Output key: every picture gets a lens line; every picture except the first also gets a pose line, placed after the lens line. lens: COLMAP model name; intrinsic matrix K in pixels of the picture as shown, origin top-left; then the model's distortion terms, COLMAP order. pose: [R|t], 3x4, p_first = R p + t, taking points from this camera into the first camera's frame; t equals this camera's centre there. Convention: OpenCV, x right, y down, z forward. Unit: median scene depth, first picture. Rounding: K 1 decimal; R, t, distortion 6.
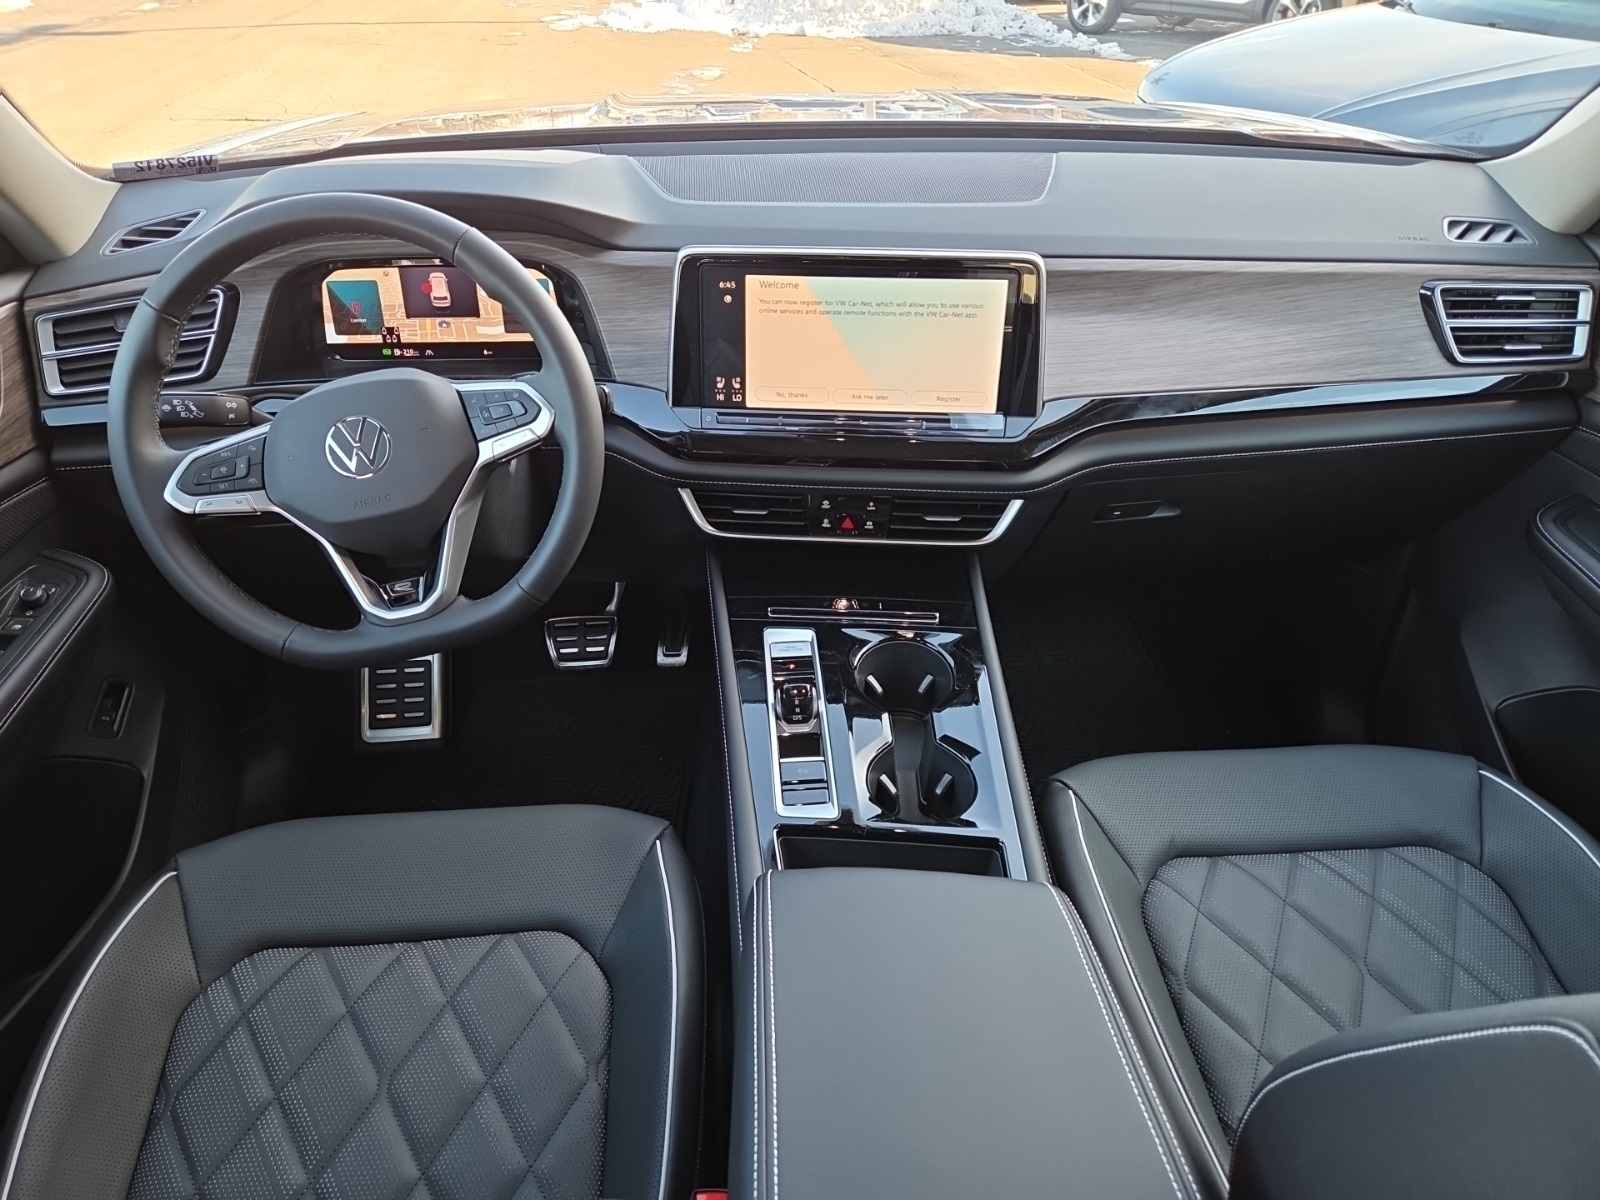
lens RADIAL K [[1069.8, 0, 785.7], [0, 1069.8, 578.5], [0, 0, 1]] dist [0.076641, -0.058066]
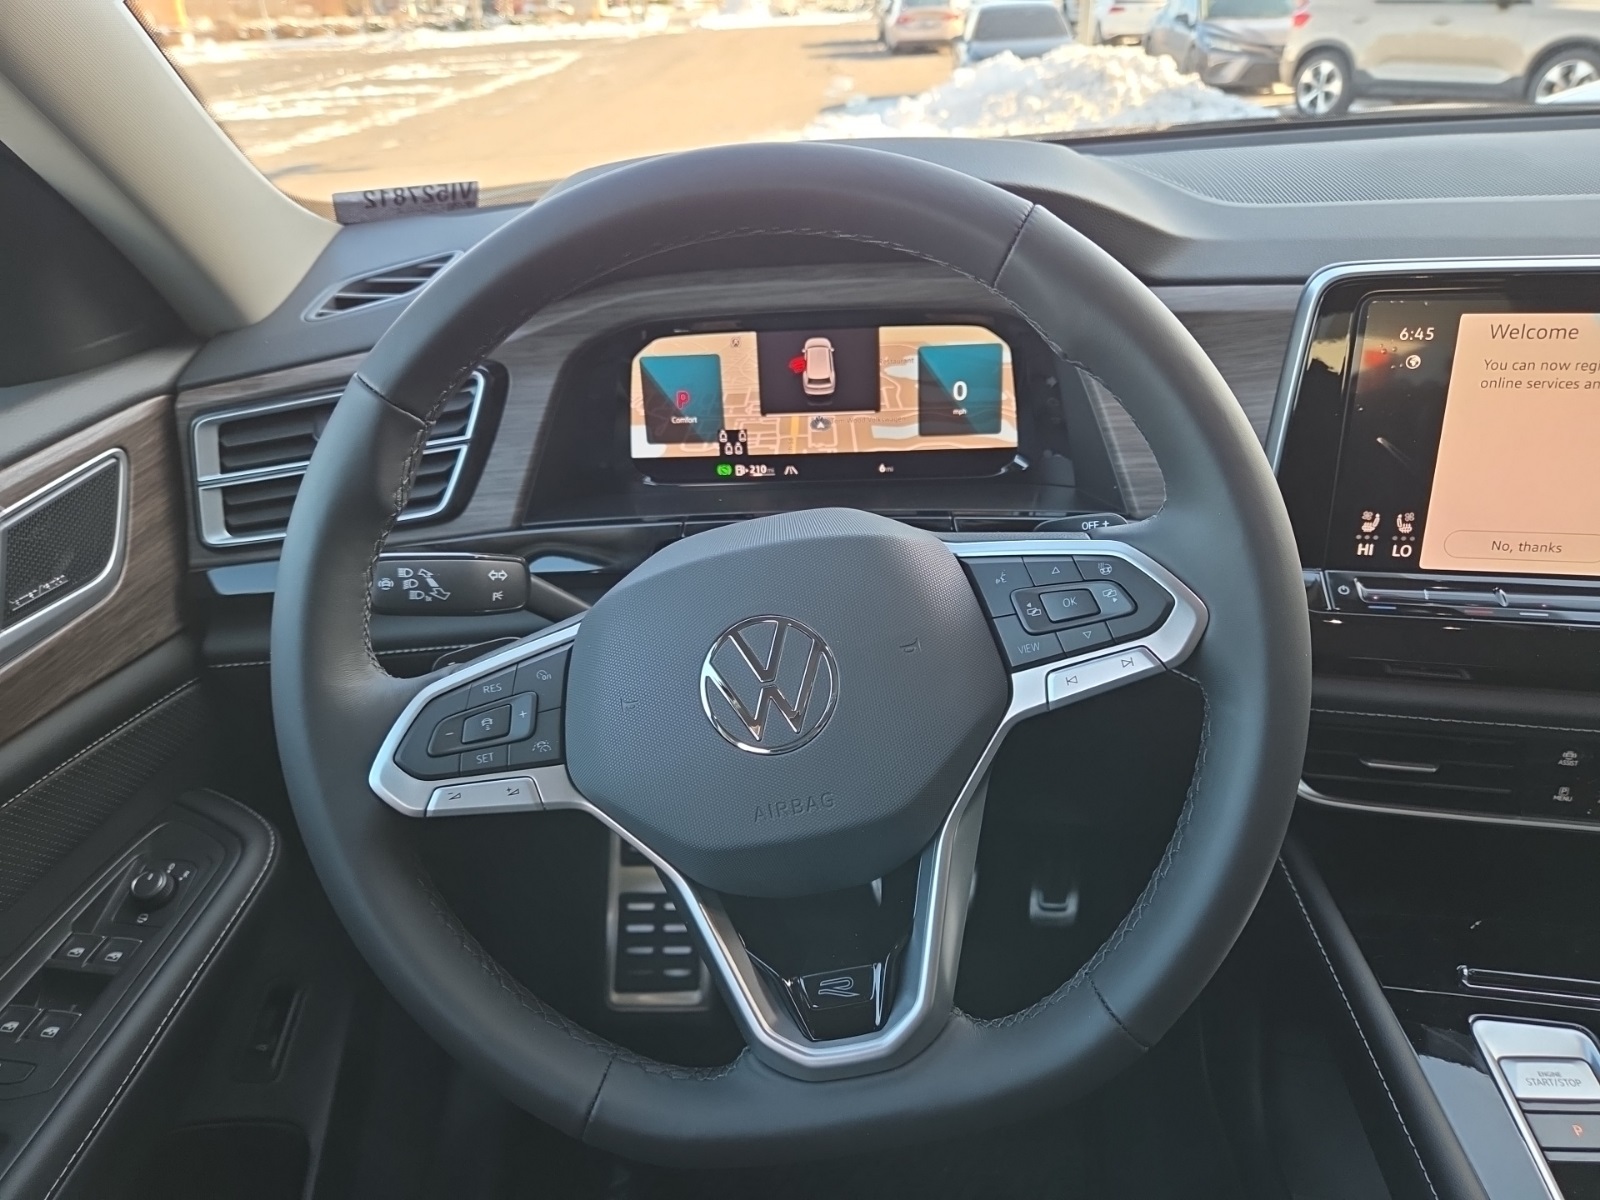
lens RADIAL K [[1069.8, 0, 785.7], [0, 1069.8, 578.5], [0, 0, 1]] dist [0.076641, -0.058066]
pose [[0.987959, 0.012054, -0.154244, -0.257013], [-0.026533, 0.995391, -0.092160, -0.100437], [0.152423, 0.095143, 0.983725, 0.447594]]
